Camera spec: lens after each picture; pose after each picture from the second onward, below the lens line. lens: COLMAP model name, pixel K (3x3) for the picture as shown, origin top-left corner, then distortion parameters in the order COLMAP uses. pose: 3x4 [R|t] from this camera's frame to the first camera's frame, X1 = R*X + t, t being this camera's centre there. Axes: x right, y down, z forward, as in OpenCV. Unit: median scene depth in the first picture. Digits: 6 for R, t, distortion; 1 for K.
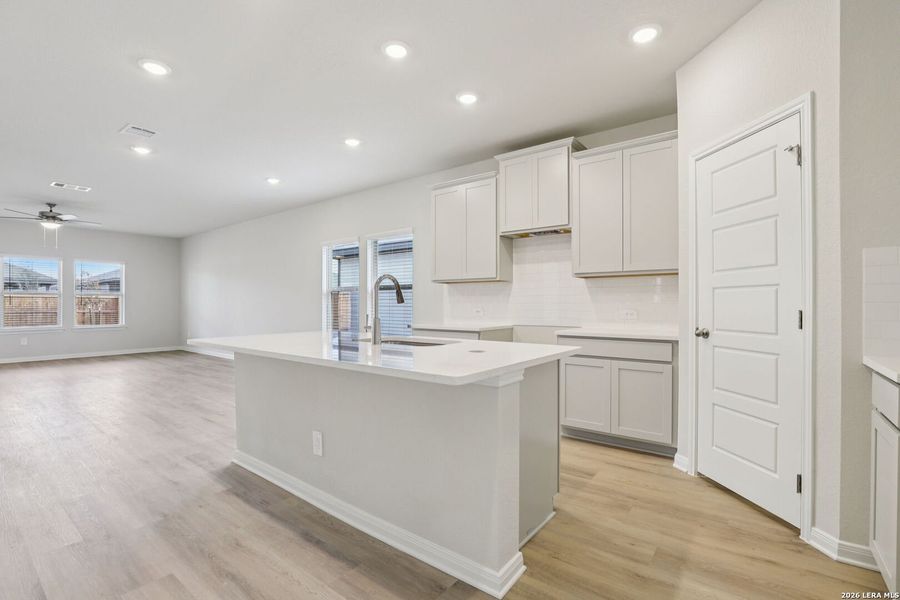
lens RADIAL K [[412.6, 0, 456.3], [0, 412.6, 304.6], [0, 0, 1]] dist [-0.026732, 0.001177]
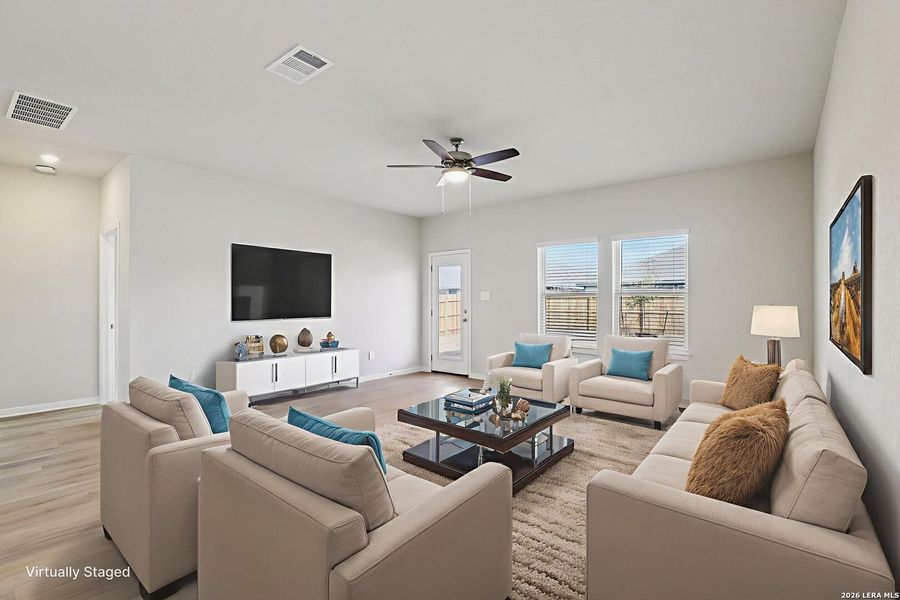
lens RADIAL K [[412.6, 0, 456.3], [0, 412.6, 304.6], [0, 0, 1]] dist [-0.026732, 0.001177]
pose [[-0.020729, 0.002905, -0.999781, -0.417873], [0.000112, 0.999996, 0.002903, -0.014450], [0.999785, -0.000052, -0.020729, 1.016774]]
